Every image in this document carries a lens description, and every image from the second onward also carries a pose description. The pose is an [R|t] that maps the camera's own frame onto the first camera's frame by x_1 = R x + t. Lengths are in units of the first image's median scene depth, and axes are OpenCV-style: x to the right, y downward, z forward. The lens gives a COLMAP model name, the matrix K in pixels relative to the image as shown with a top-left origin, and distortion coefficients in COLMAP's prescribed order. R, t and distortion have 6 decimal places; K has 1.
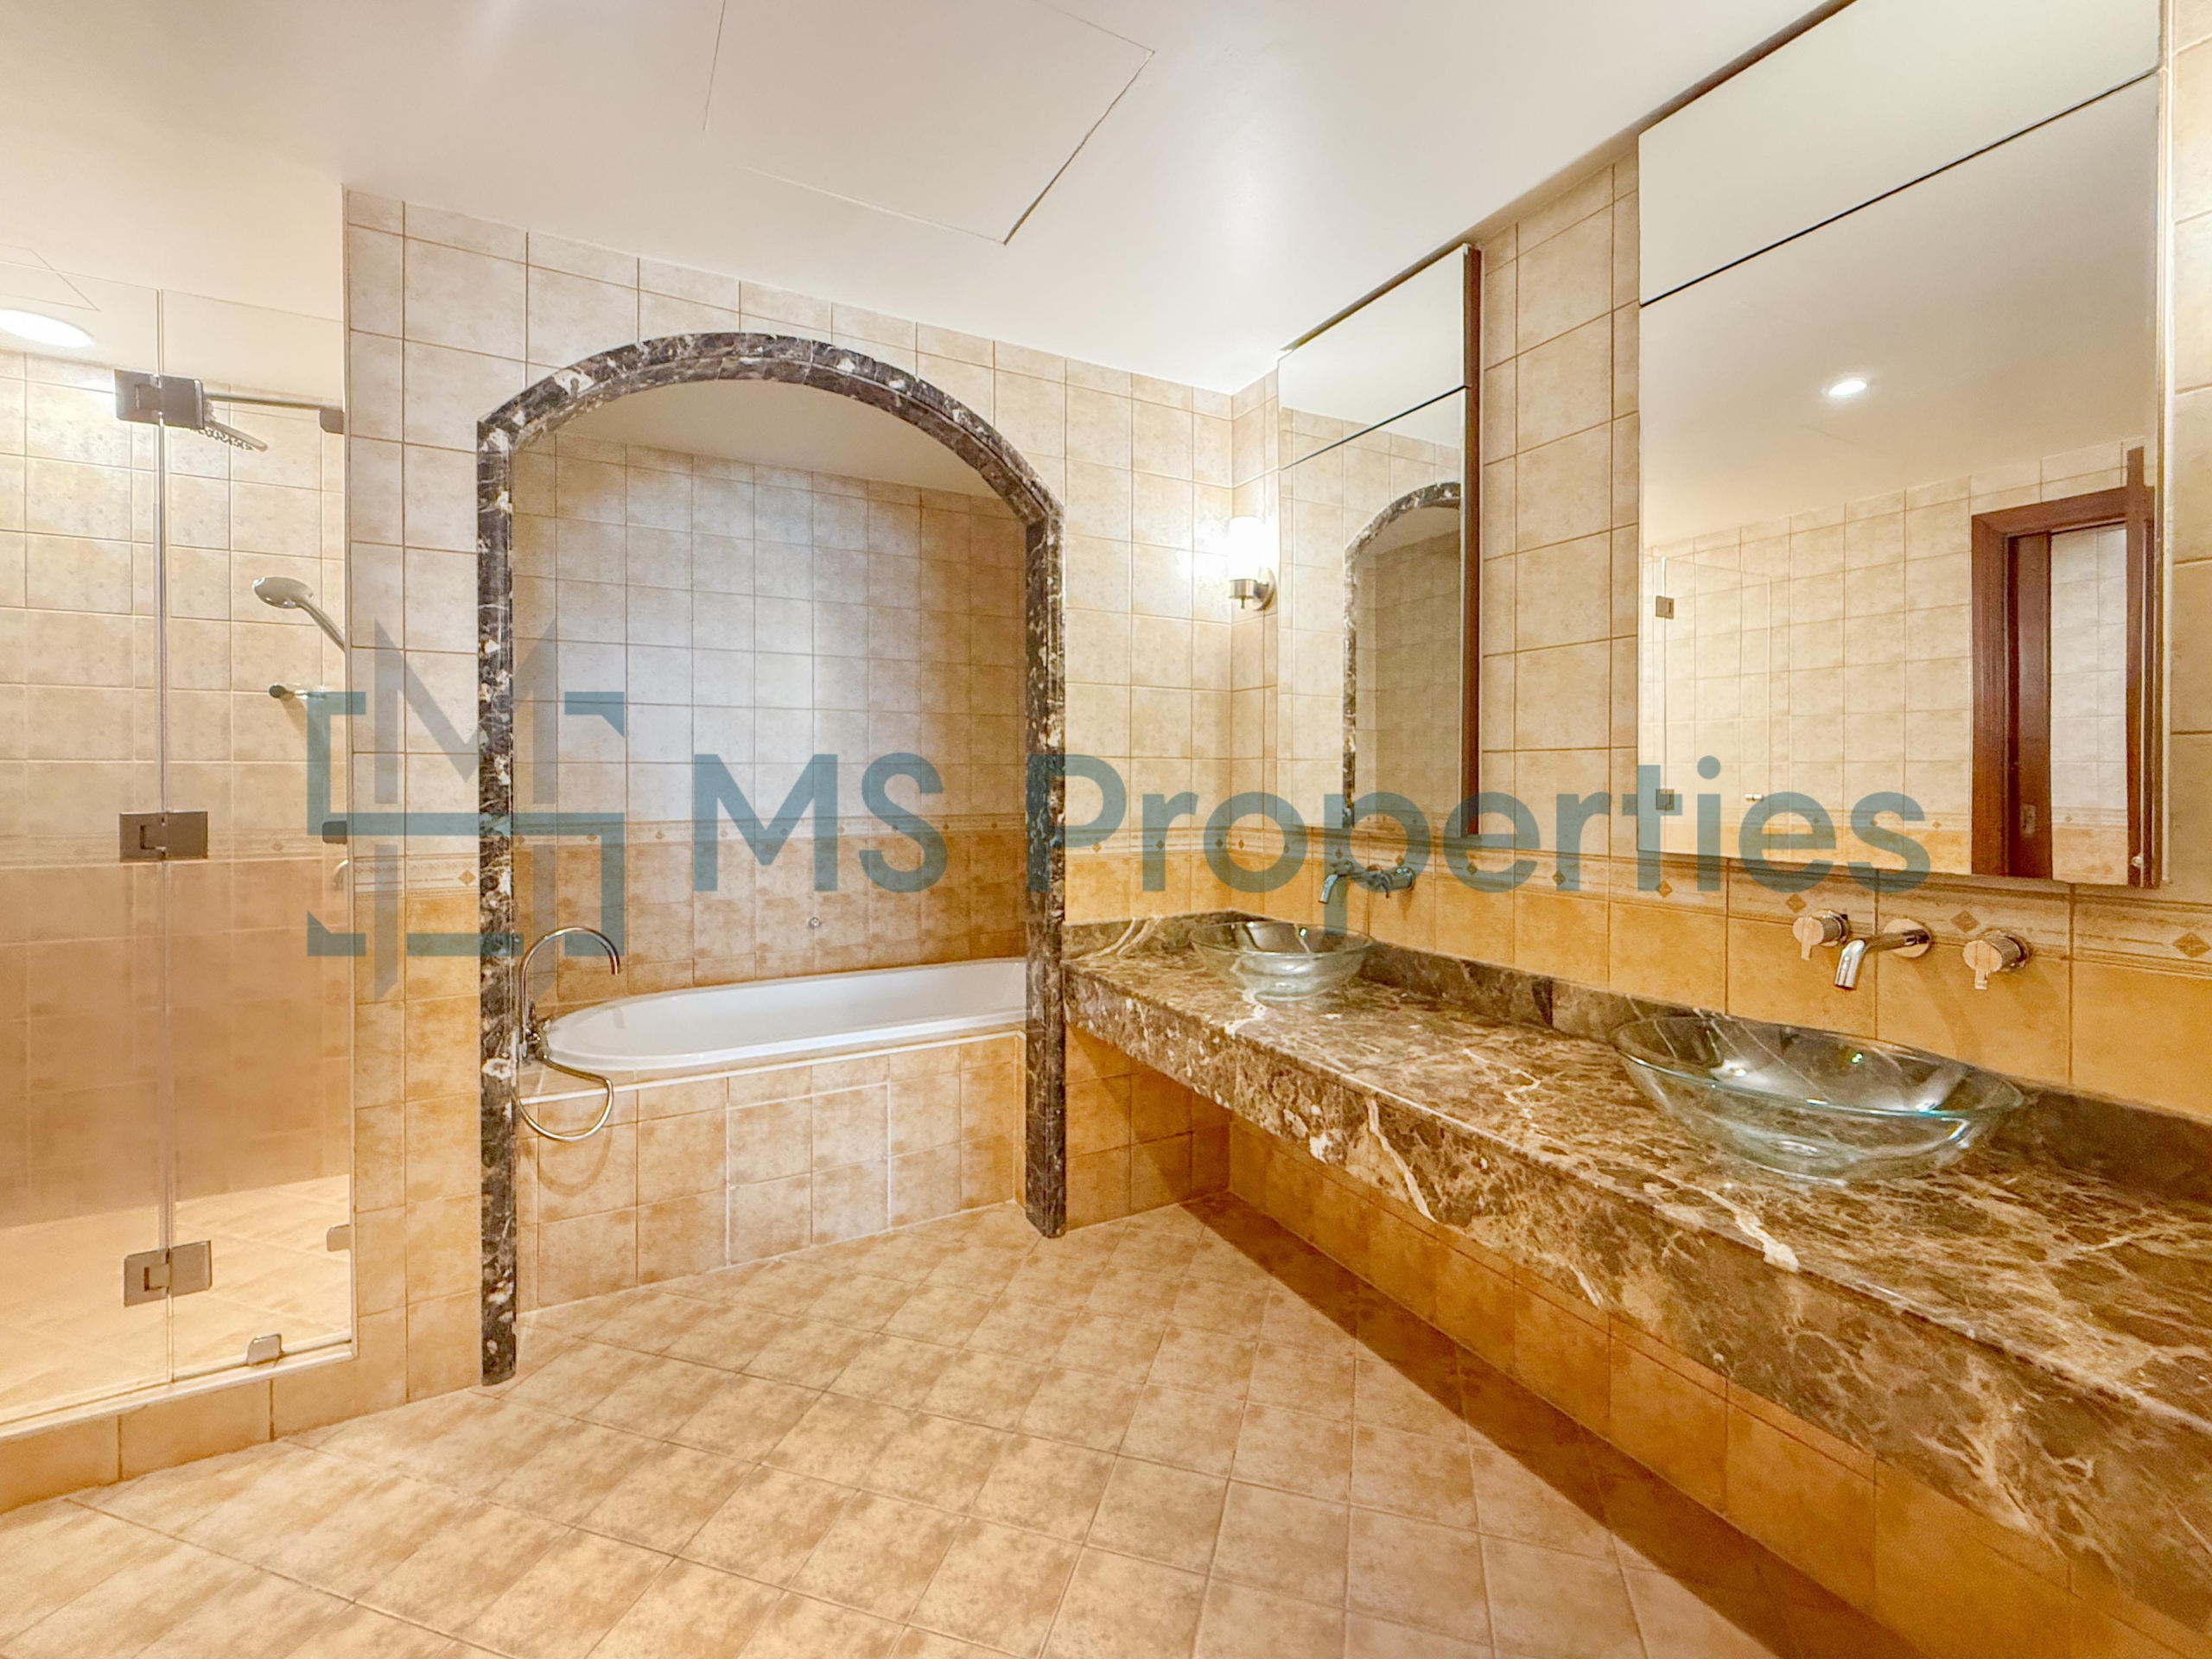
lens RADIAL K [[914.5, 0, 1086.7], [0, 914.5, 776.8], [0, 0, 1]] dist [-0.004266, 0.001757]
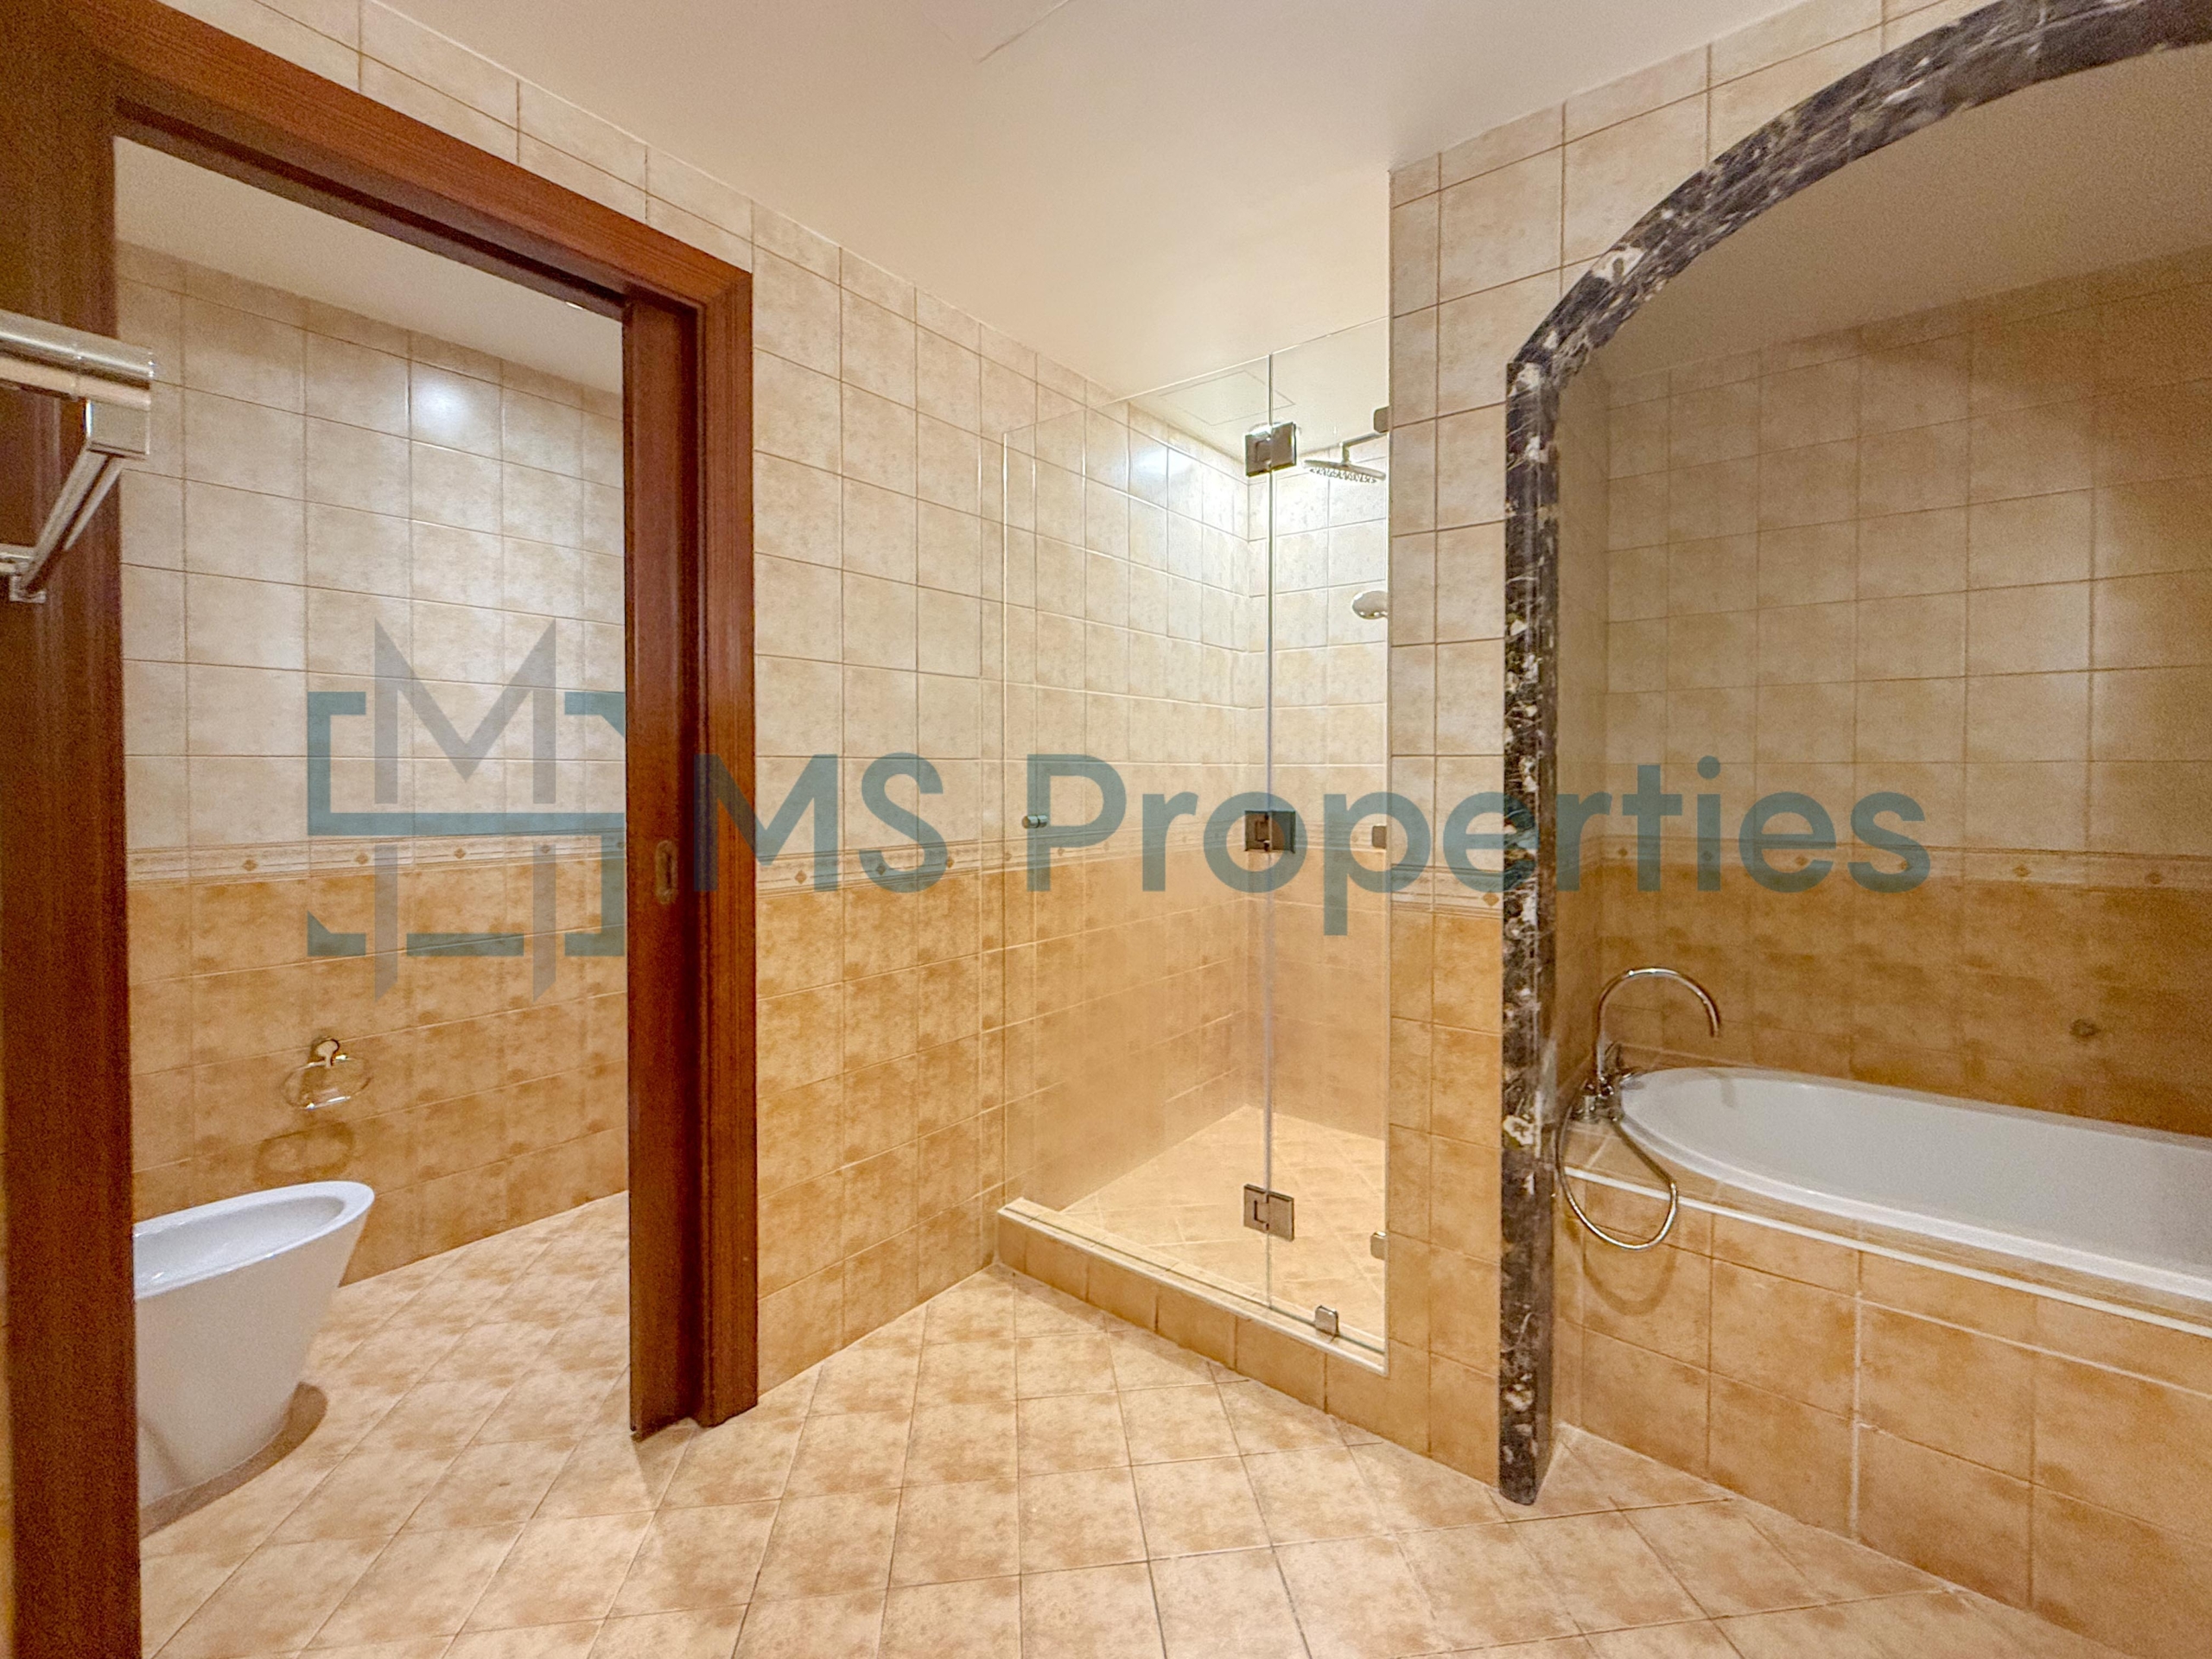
lens RADIAL K [[914.5, 0, 1144.6], [0, 914.5, 785.6], [0, 0, 1]] dist [-0.004266, 0.001757]
pose [[0.421259, 0.013221, -0.906844, -0.032821], [-0.004562, 0.999912, 0.012459, -0.005754], [0.906929, -0.001111, 0.421283, 0.333950]]
